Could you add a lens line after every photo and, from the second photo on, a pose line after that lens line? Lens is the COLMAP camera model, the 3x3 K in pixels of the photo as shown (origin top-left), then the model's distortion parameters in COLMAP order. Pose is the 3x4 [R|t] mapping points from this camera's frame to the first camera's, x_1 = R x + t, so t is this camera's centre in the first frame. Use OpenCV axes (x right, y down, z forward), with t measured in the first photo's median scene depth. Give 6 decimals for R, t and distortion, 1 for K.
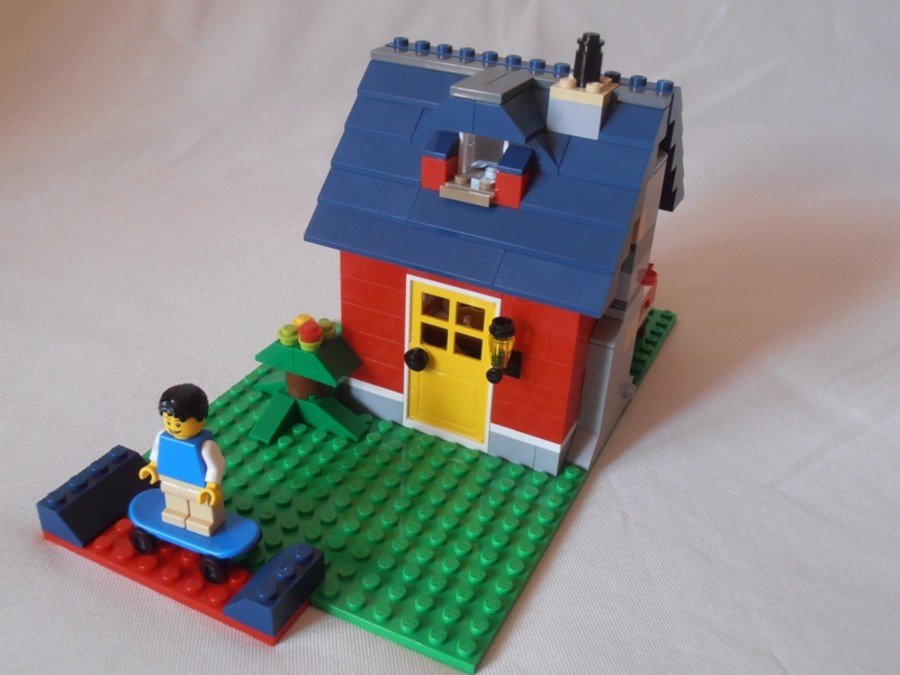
lens RADIAL K [[971.8, 0, 453.7], [0, 971.8, 338.3], [0, 0, 1]] dist [0.047021, -0.000688]
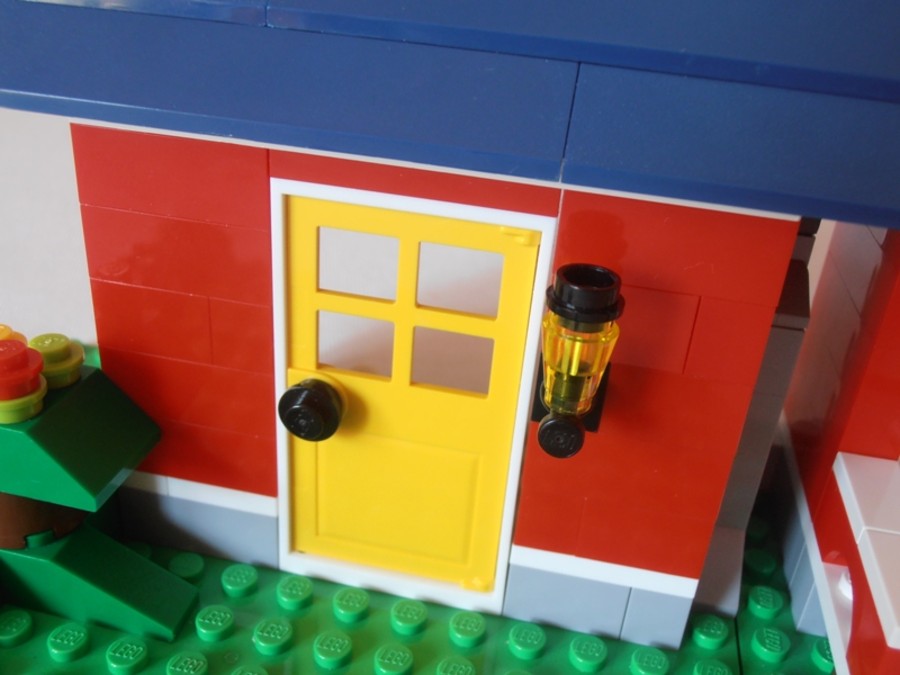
lens RADIAL K [[892.6, 0, 450.7], [0, 892.6, 340.0], [0, 0, 1]] dist [-0.028409, -0.002067]
pose [[0.967218, -0.103450, 0.231922, -0.062625], [0.103907, 0.994534, 0.010280, -0.003818], [-0.231718, 0.014156, 0.972680, 0.637120]]
